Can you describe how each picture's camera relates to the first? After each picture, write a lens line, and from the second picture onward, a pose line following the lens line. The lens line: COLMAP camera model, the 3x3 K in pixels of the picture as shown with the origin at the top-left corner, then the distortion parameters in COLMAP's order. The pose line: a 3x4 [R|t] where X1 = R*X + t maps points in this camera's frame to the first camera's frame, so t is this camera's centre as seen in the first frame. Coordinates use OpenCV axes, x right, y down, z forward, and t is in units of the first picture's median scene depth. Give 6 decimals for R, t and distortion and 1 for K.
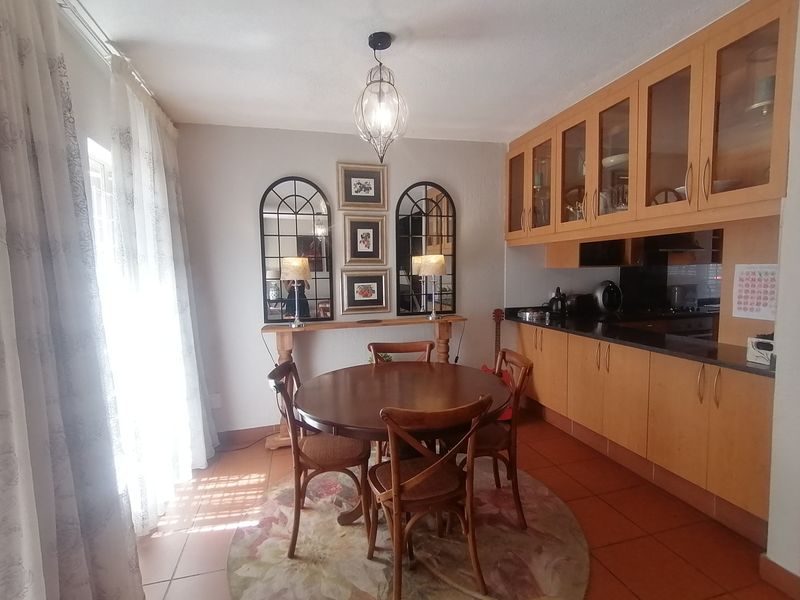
lens RADIAL K [[396.1, 0, 401.5], [0, 396.1, 301.0], [0, 0, 1]] dist [-0.008926, -0.002417]
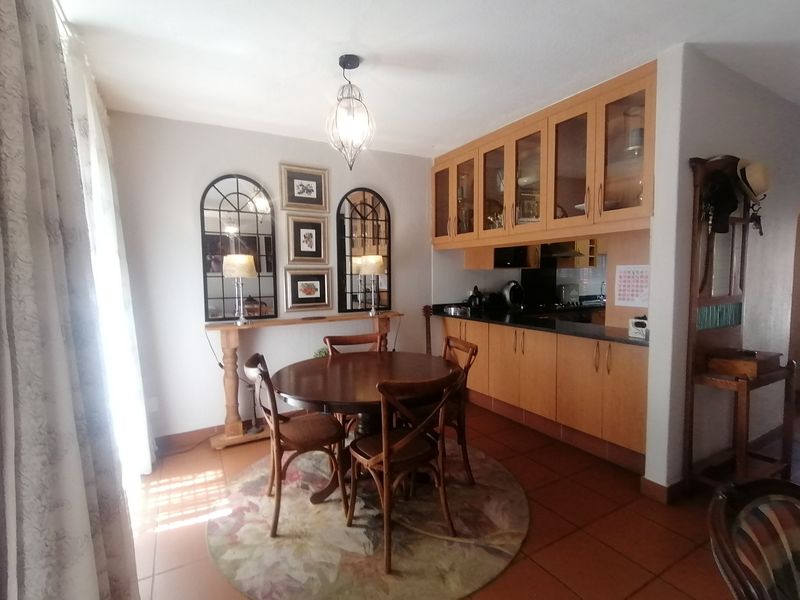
lens RADIAL K [[396.1, 0, 396.5], [0, 396.1, 301.0], [0, 0, 1]] dist [-0.008926, -0.002417]
pose [[0.968754, -0.008943, 0.247861, -0.183340], [0.011592, 0.999890, -0.009228, 0.027414], [-0.247751, 0.011813, 0.968752, -0.095061]]
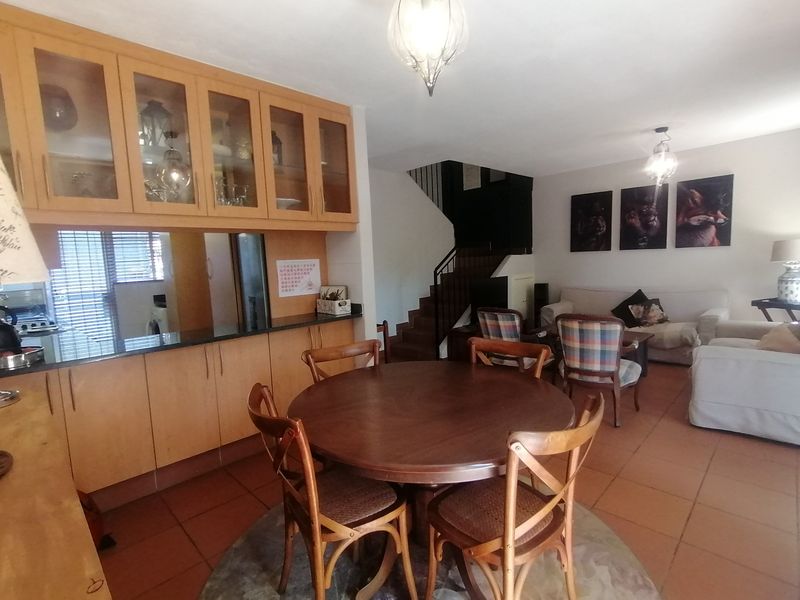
lens RADIAL K [[396.1, 0, 402.8], [0, 396.1, 304.0], [0, 0, 1]] dist [-0.008926, -0.002417]
pose [[-0.504338, -0.051115, 0.861992, -0.576714], [0.118463, 0.984712, 0.127703, -0.062491], [-0.855342, 0.166519, -0.490572, 1.247954]]
